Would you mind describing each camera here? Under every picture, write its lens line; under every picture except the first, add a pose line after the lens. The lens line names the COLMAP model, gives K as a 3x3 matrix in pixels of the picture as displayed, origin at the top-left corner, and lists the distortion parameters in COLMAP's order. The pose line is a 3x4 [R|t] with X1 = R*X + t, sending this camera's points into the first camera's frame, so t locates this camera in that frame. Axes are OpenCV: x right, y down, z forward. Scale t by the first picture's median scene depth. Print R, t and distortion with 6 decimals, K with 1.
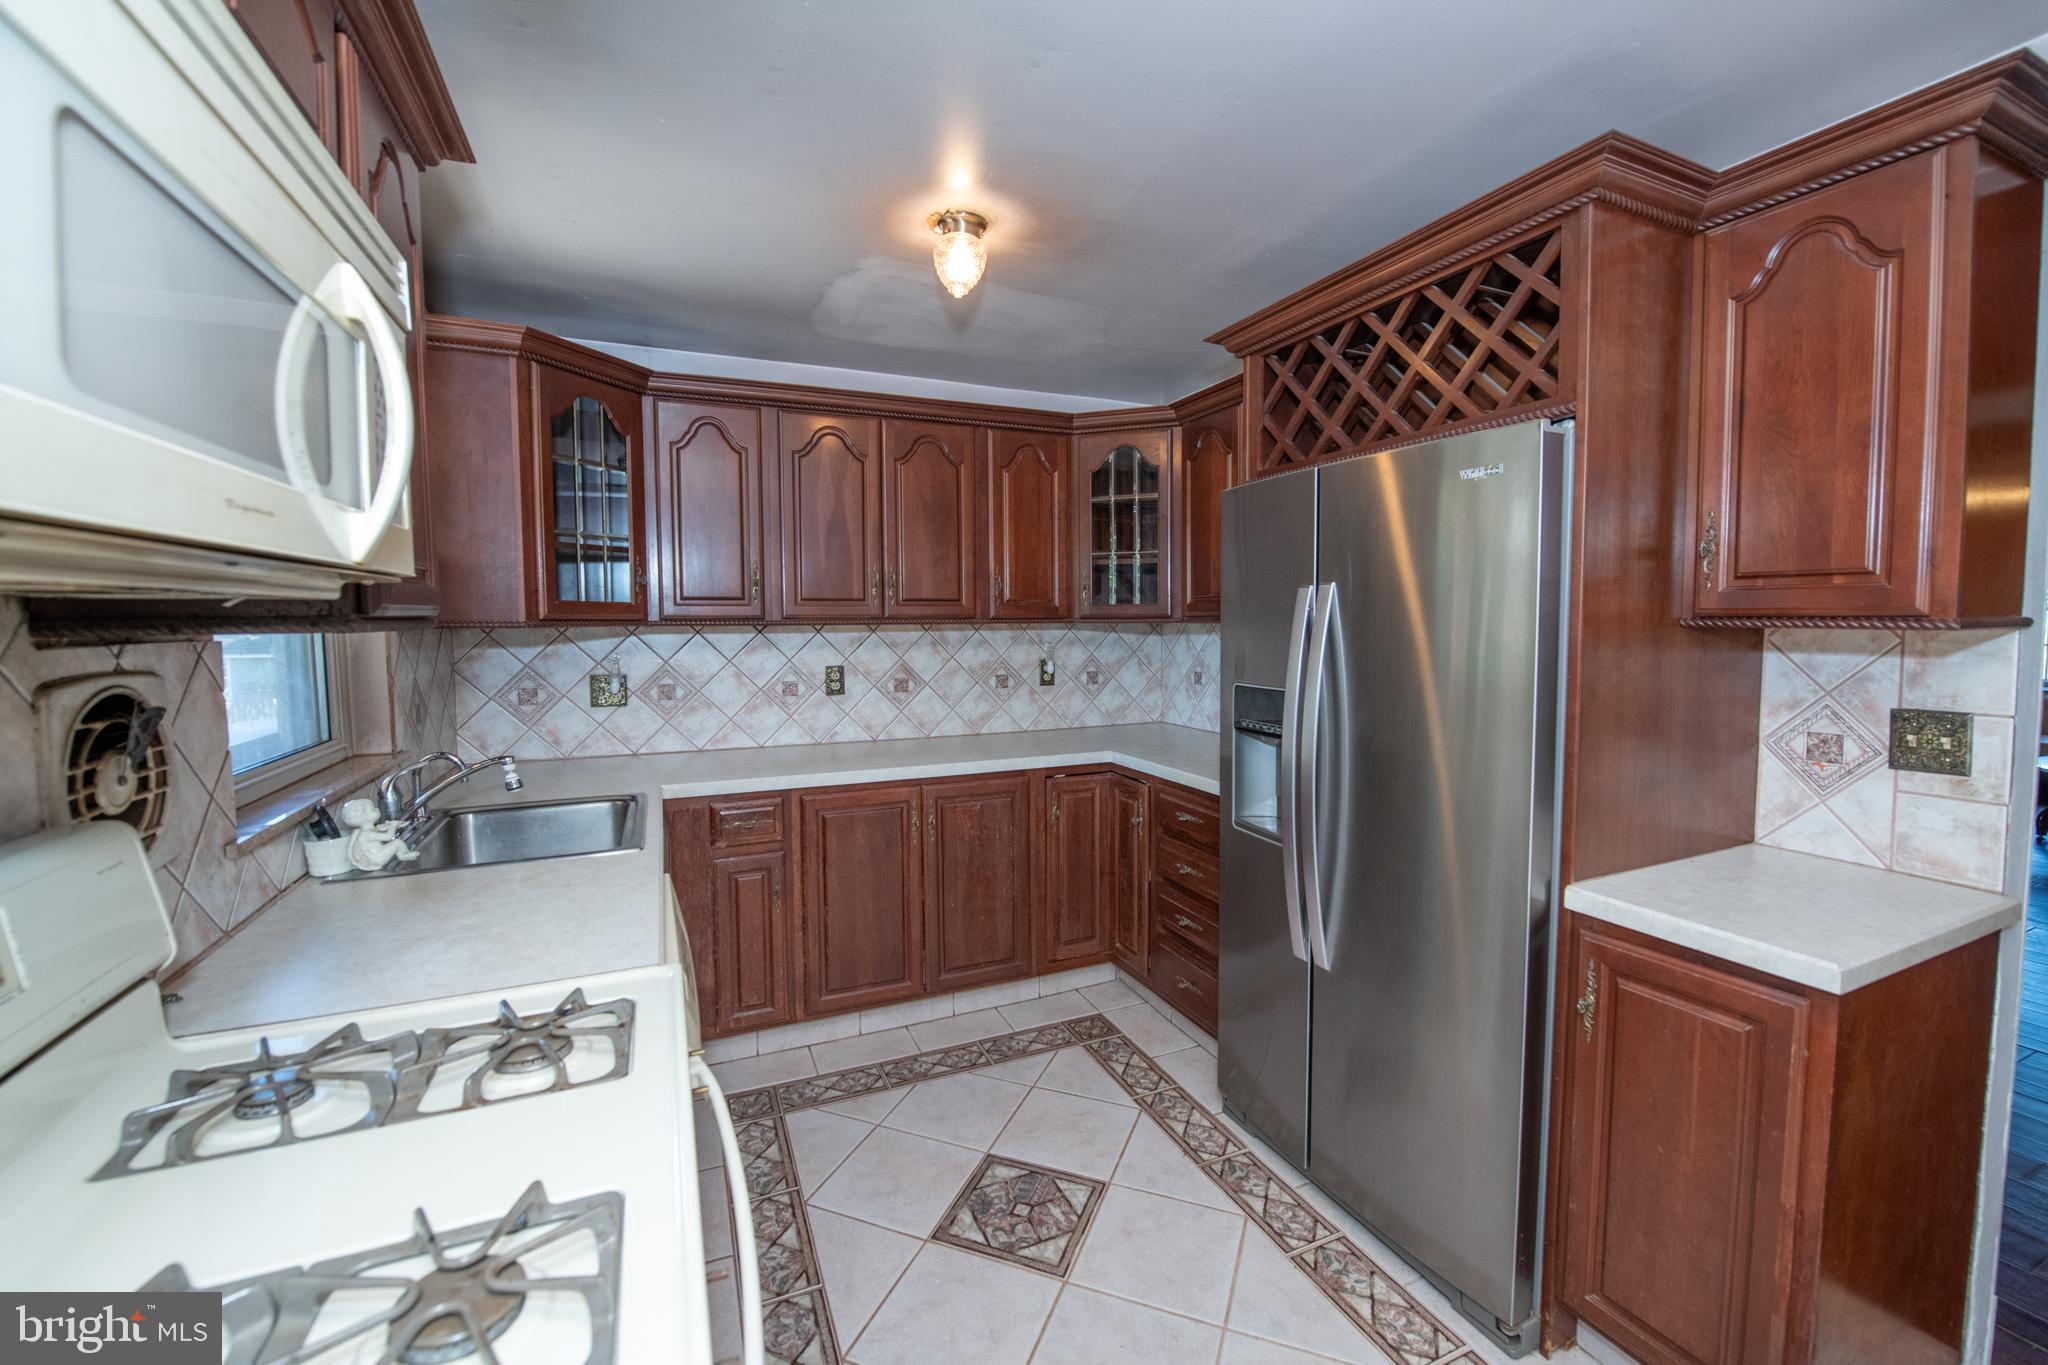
lens RADIAL K [[837.4, 0, 1017.4], [0, 837.4, 681.4], [0, 0, 1]] dist [-0.001151, 0.000014]
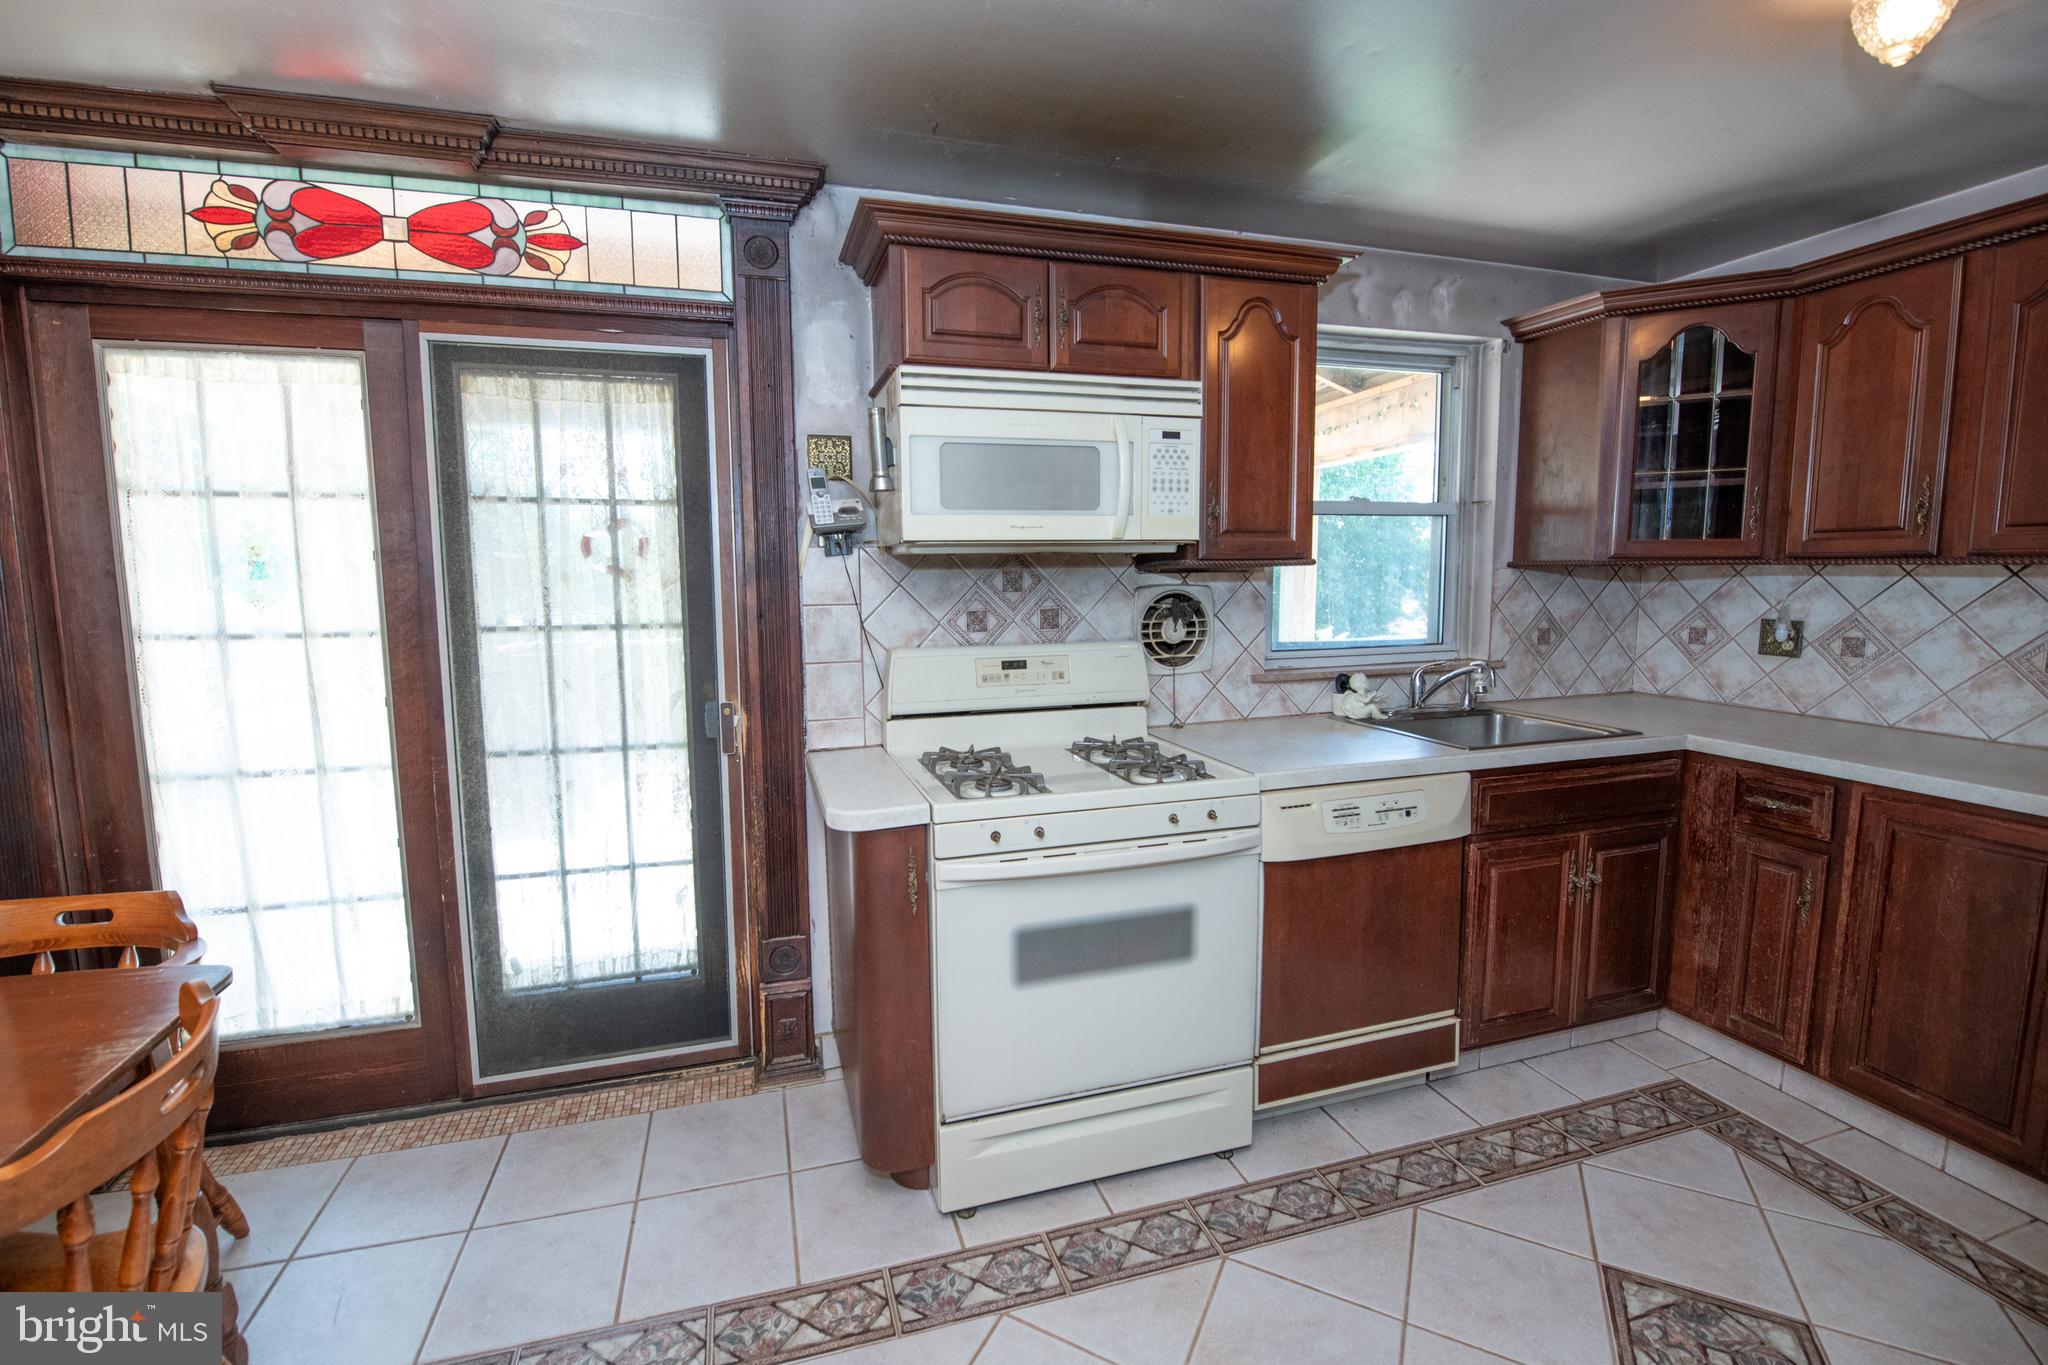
lens RADIAL K [[874.2, 0, 1016.3], [0, 874.2, 665.4], [0, 0, 1]] dist [-0.013584, -0.002350]
pose [[-0.099577, 0.113838, -0.988496, 0.530203], [-0.065247, 0.990549, 0.120647, -0.018771], [0.992888, 0.076510, -0.091208, 0.288044]]
